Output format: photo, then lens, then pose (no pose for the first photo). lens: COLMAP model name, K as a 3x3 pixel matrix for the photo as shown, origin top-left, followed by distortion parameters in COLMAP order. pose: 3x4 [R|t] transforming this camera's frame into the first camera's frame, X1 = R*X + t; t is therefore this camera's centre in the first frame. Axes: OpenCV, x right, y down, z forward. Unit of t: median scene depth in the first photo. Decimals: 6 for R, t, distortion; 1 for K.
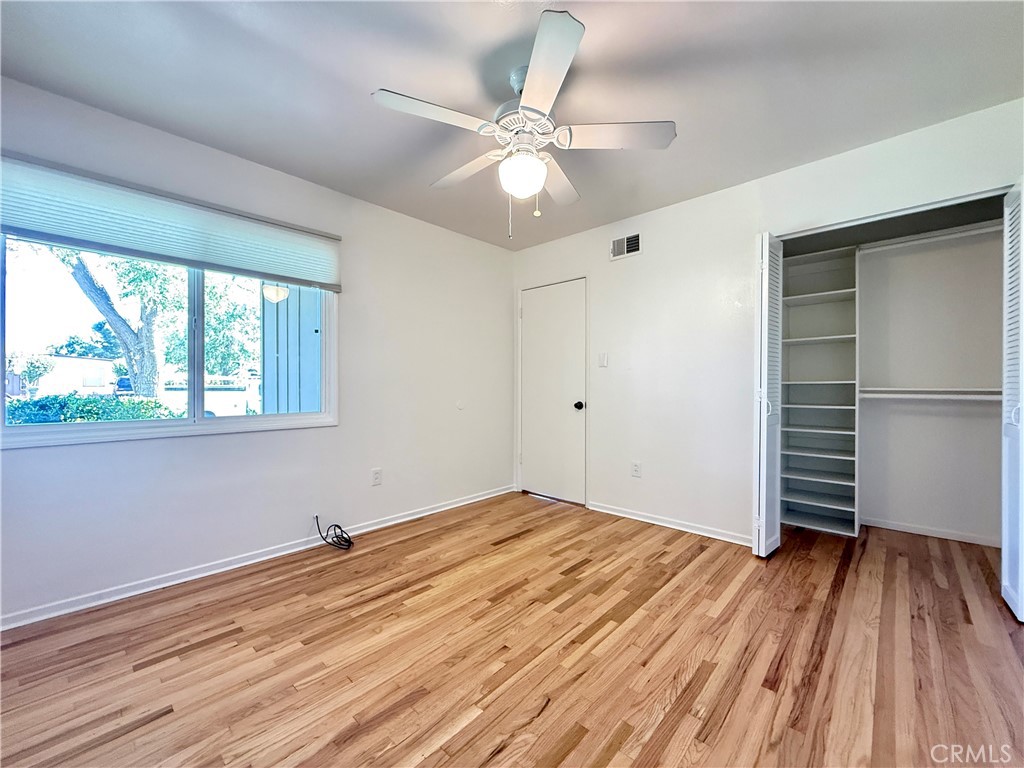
lens RADIAL K [[412.5, 0, 511.6], [0, 412.5, 386.5], [0, 0, 1]] dist [-0.000737, 0.001363]
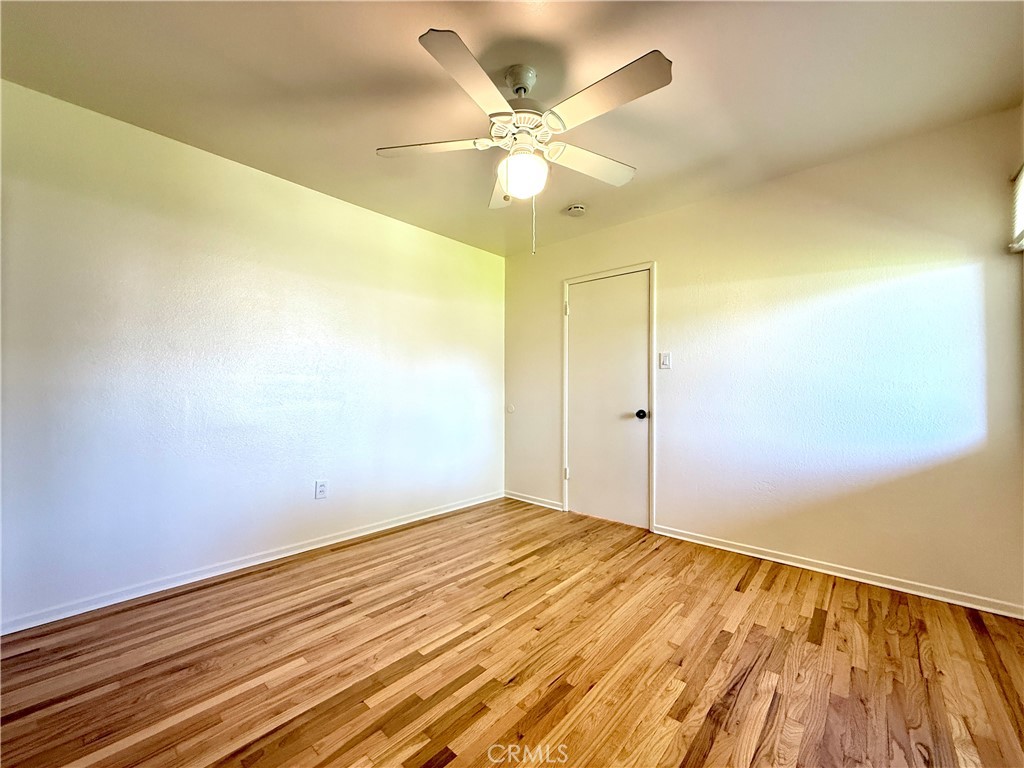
lens RADIAL K [[412.5, 0, 513.5], [0, 412.5, 387.4], [0, 0, 1]] dist [-0.000737, 0.001363]
pose [[-0.999619, 0.001192, -0.027591, 0.073138], [0.001401, 0.999970, -0.007556, -0.003558], [0.027581, -0.007591, -0.999591, 1.943468]]
